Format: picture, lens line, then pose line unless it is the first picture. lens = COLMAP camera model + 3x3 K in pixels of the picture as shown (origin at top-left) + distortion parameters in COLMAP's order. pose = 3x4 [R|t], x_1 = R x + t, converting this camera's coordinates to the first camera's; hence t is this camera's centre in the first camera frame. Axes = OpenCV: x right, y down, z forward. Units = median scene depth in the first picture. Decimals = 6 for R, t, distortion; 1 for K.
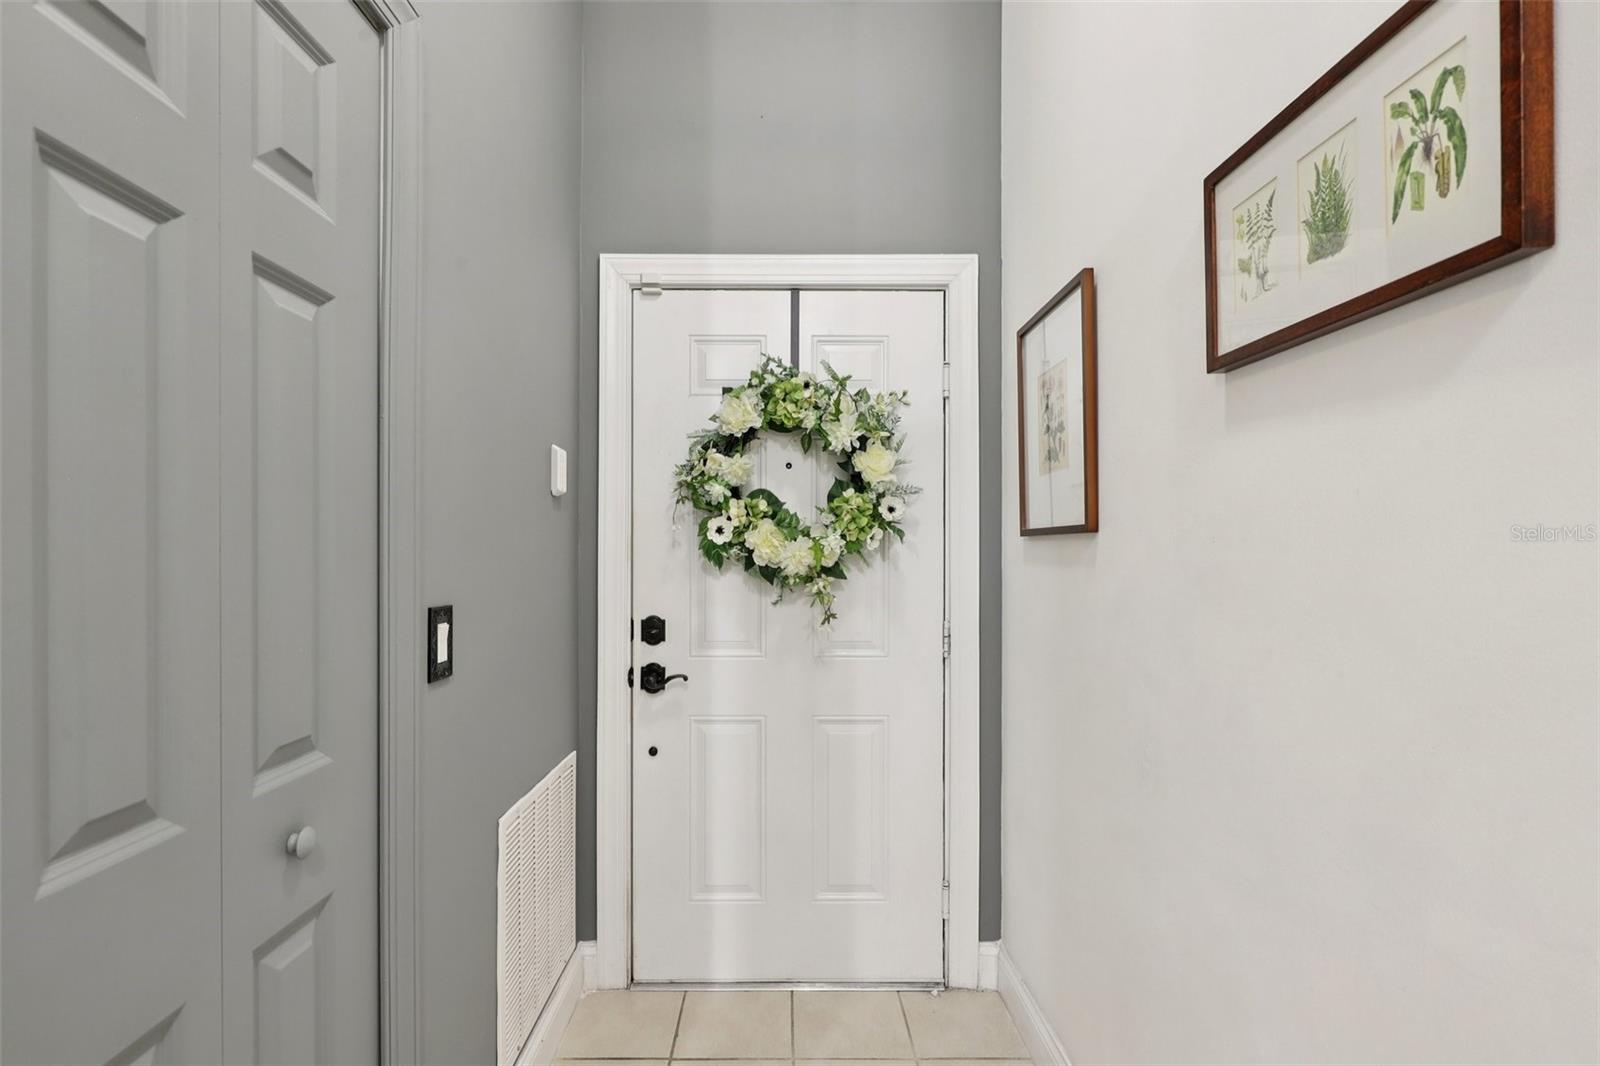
lens RADIAL K [[731.8, 0, 801.3], [0, 731.8, 535.3], [0, 0, 1]] dist [0.001402, -0.000757]
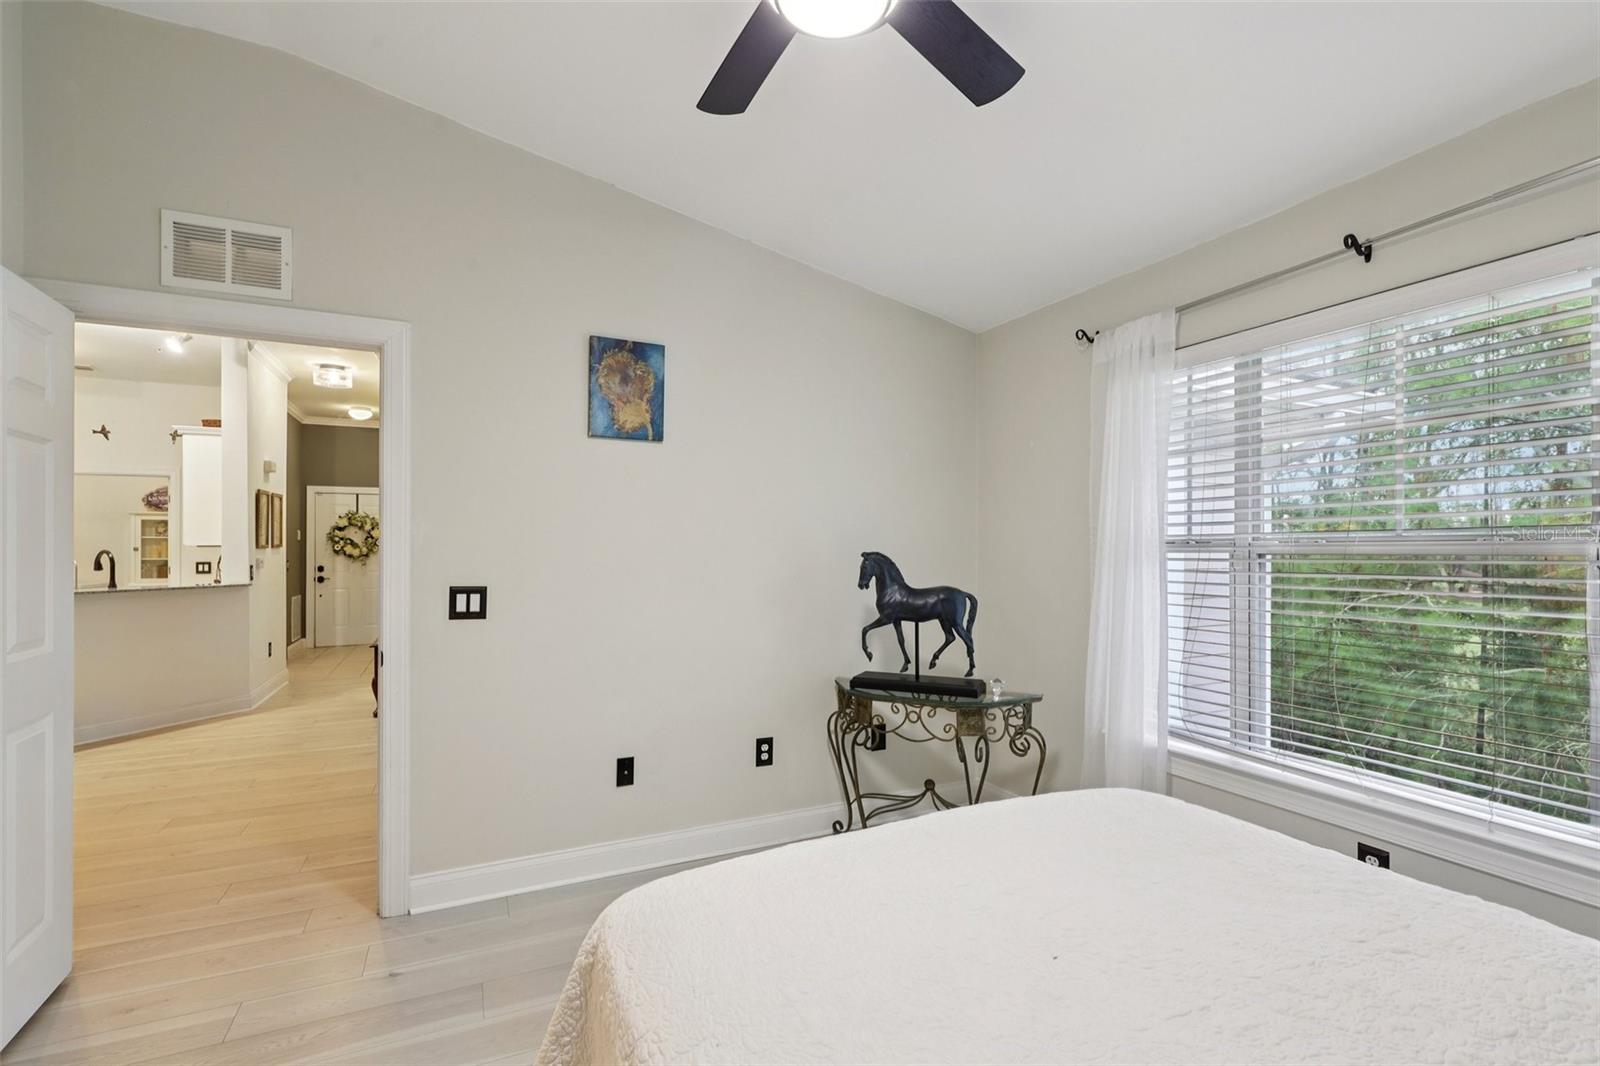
lens RADIAL K [[731.8, 0, 807.8], [0, 731.8, 540.2], [0, 0, 1]] dist [0.001402, -0.000757]
pose [[0.915416, -0.000563, 0.402510, 0.753775], [0.001997, 0.999993, -0.003142, -0.029275], [-0.402505, 0.003680, 0.915410, -4.483913]]
